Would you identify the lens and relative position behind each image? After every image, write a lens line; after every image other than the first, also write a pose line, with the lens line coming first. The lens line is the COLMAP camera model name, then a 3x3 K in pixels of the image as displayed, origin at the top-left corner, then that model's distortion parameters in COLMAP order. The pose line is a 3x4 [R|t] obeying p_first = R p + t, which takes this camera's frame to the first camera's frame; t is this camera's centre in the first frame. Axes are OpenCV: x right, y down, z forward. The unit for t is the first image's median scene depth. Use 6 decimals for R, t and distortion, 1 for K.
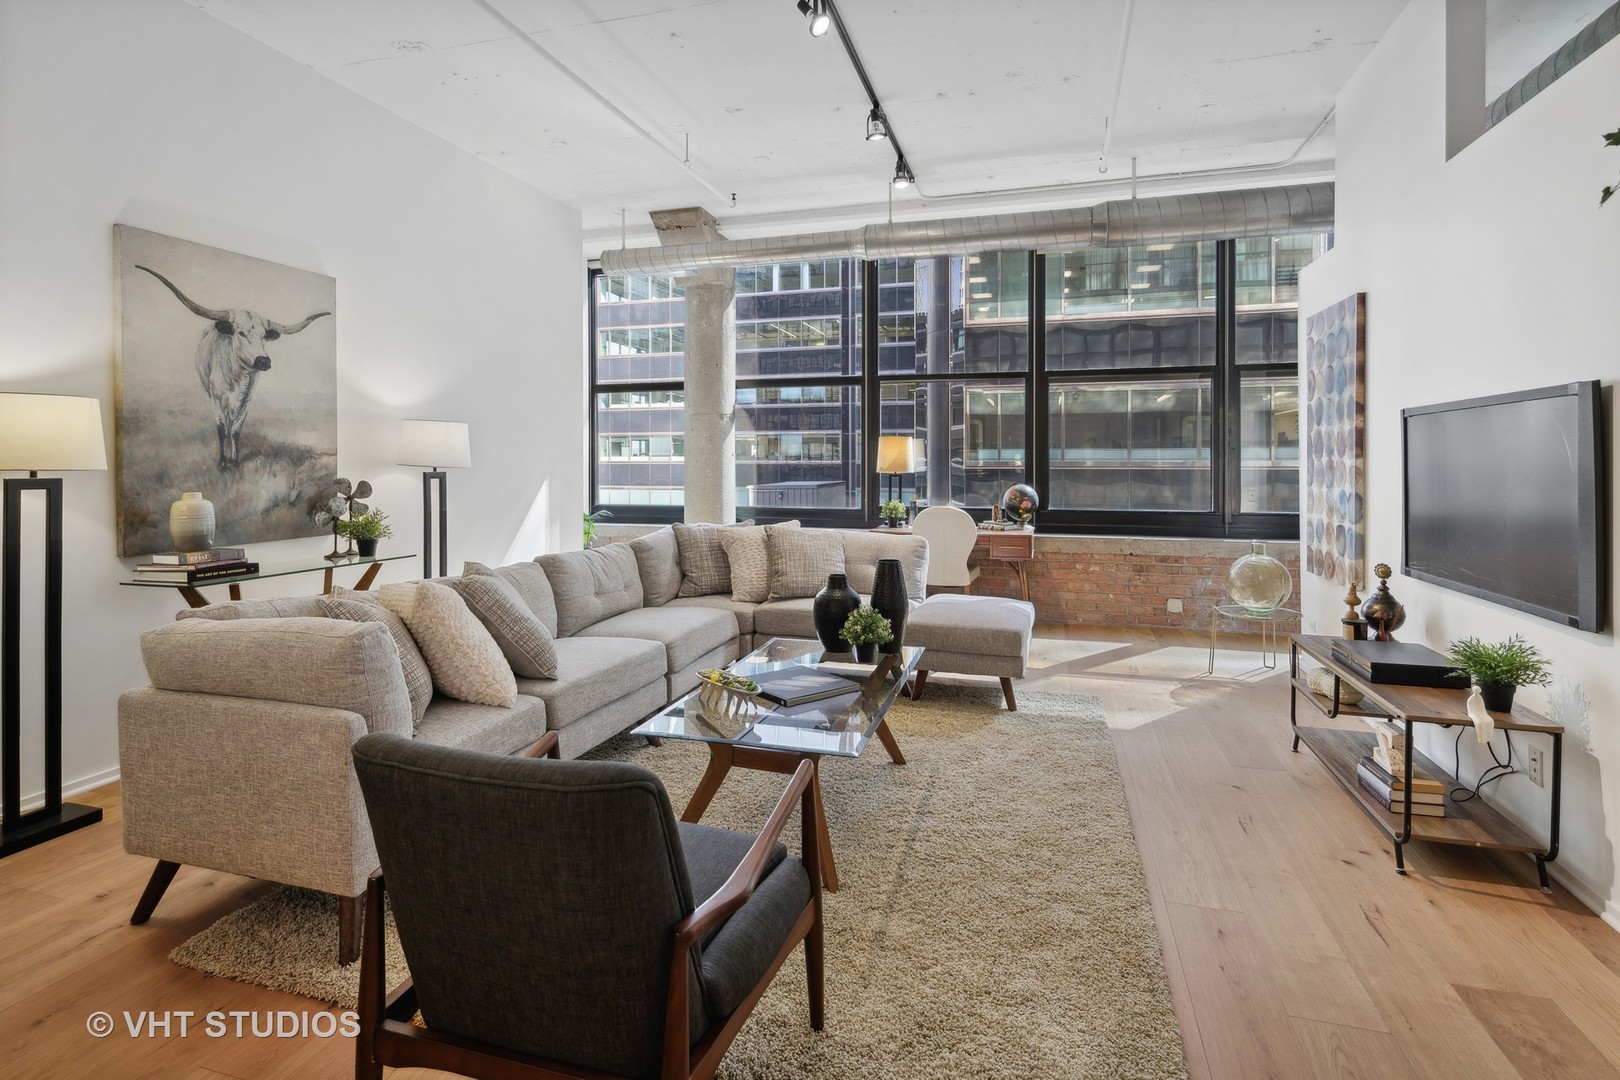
lens RADIAL K [[792.2, 0, 805.7], [0, 792.2, 473.0], [0, 0, 1]] dist [0.005352, -0.002402]
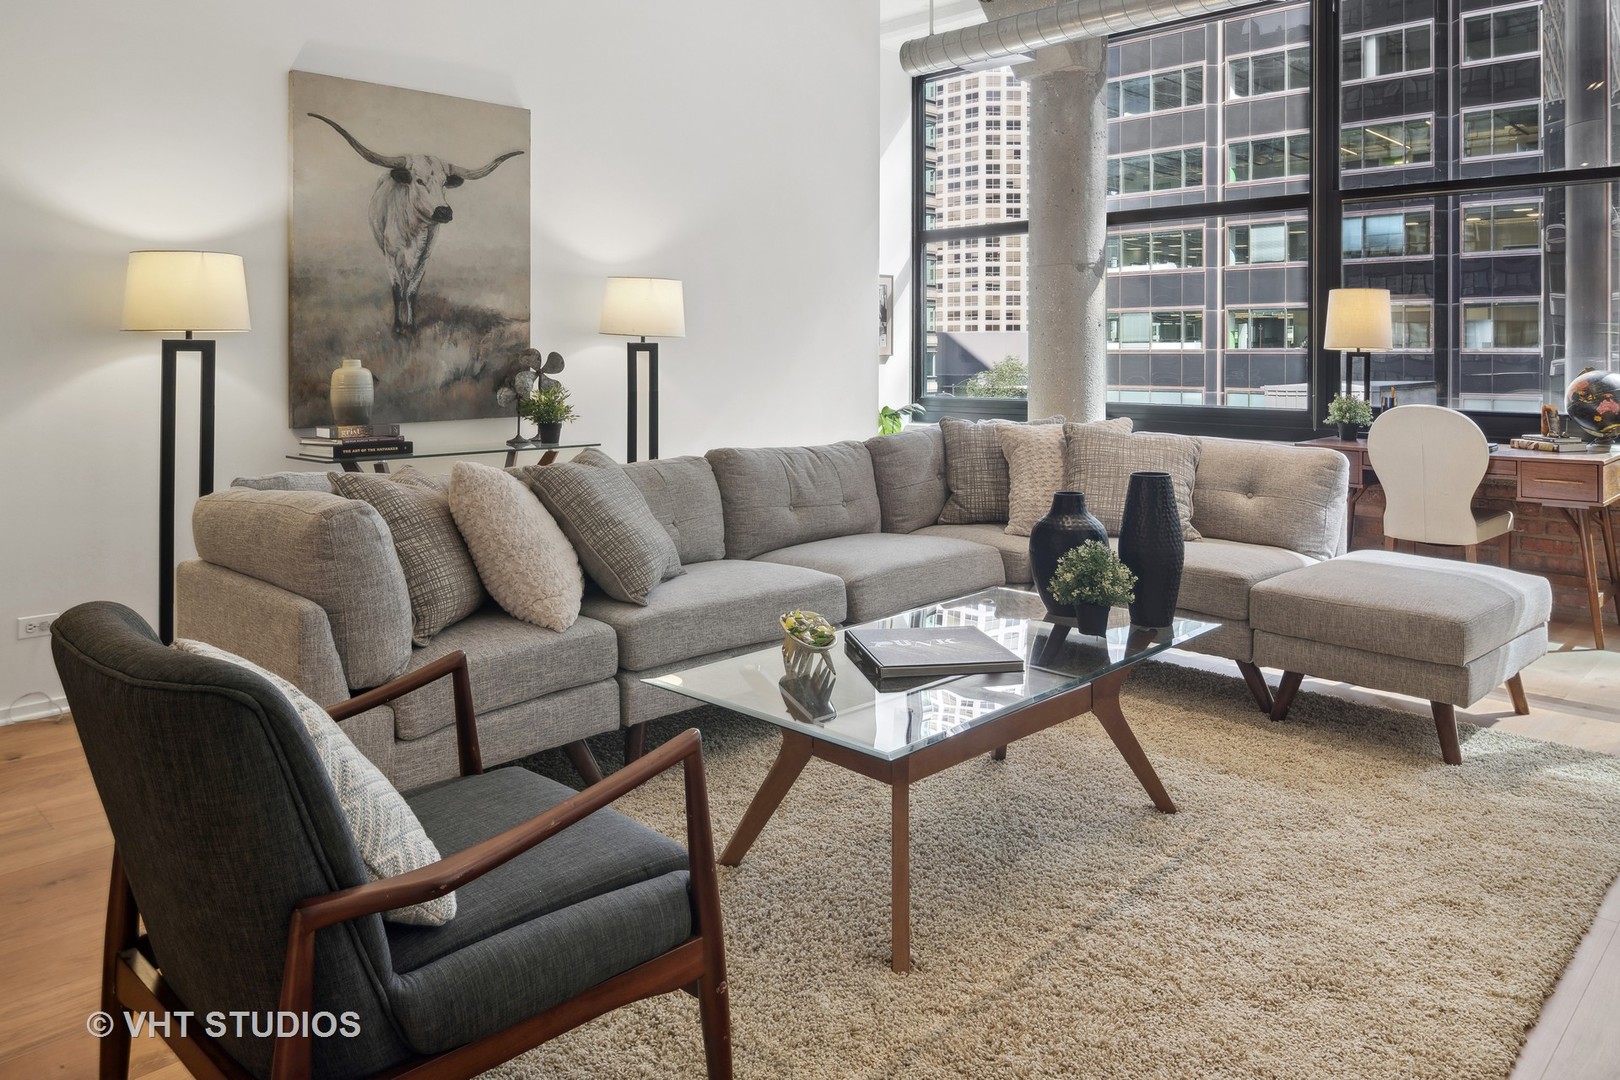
lens RADIAL K [[1123.8, 0, 813.0], [0, 1123.8, 353.9], [0, 0, 1]] dist [-0.005153, -0.003497]
pose [[0.887742, -0.000574, -0.460341, 0.233369], [-0.005724, 0.999908, -0.012285, 0.026106], [0.460305, 0.013541, 0.887657, 0.096941]]
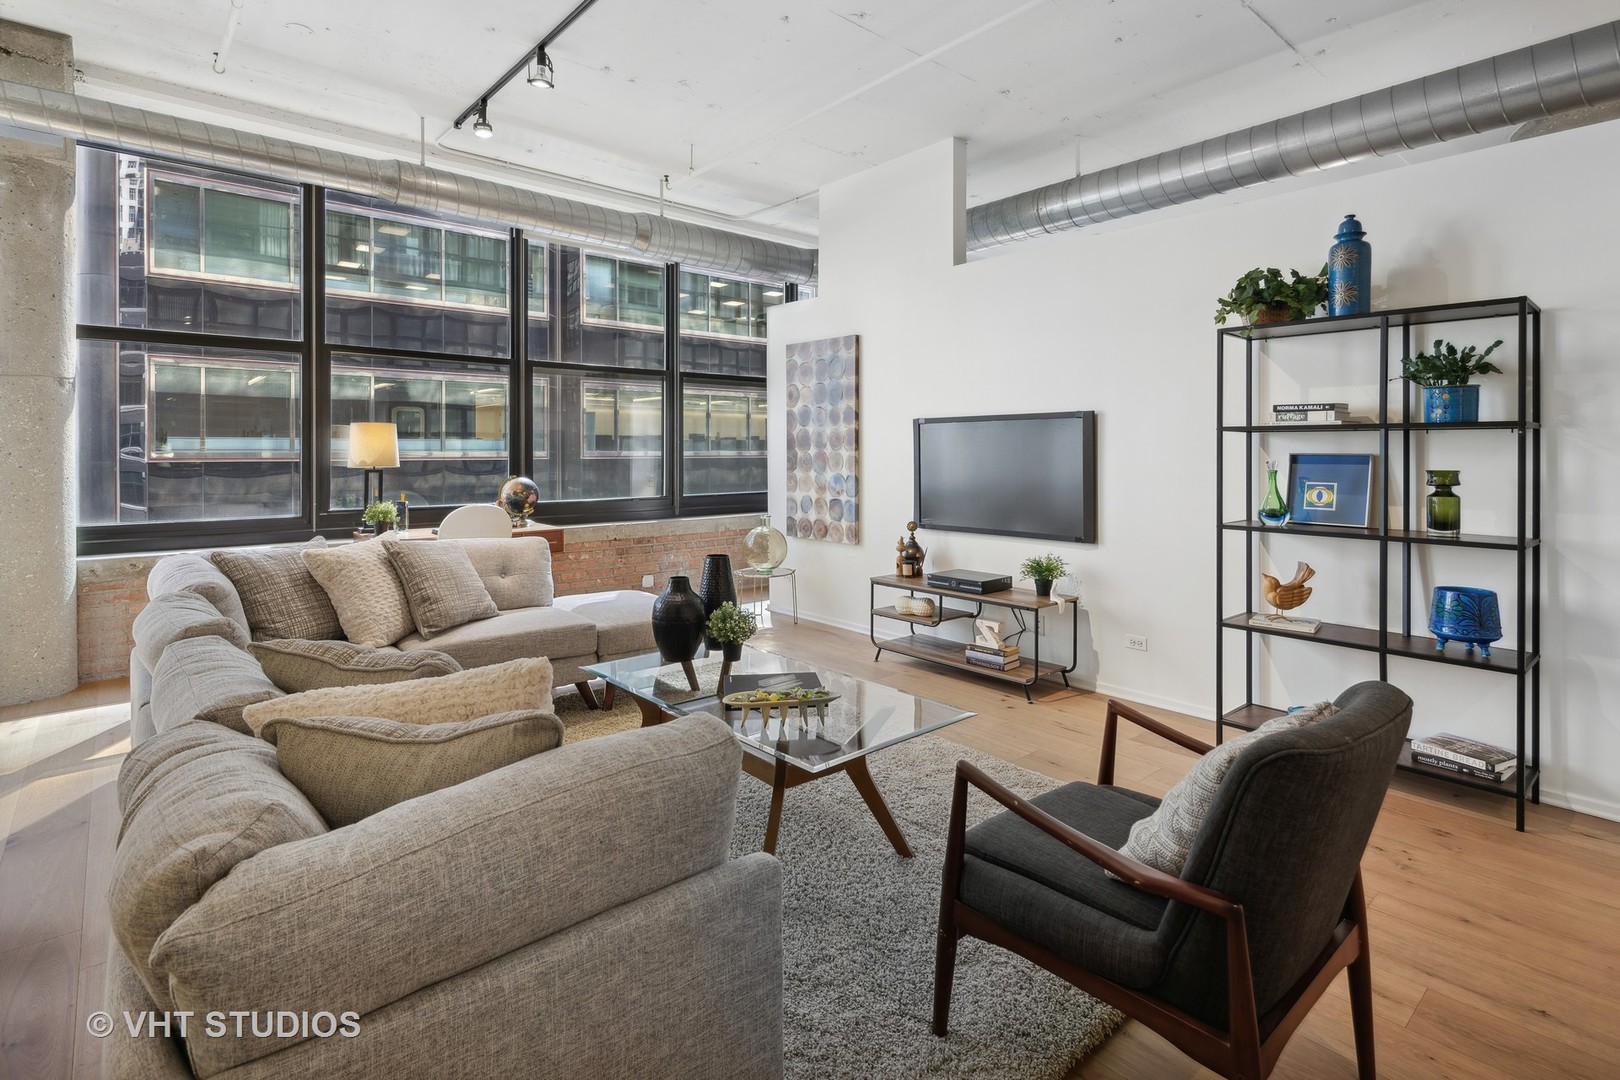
lens RADIAL K [[792.9, 0, 807.9], [0, 792.9, 447.0], [0, 0, 1]] dist [0.001972, -0.000728]
pose [[0.533731, 0.005079, 0.845639, -0.564256], [0.012615, 0.999823, -0.013967, -0.006724], [-0.845560, 0.018123, 0.533573, 0.324456]]
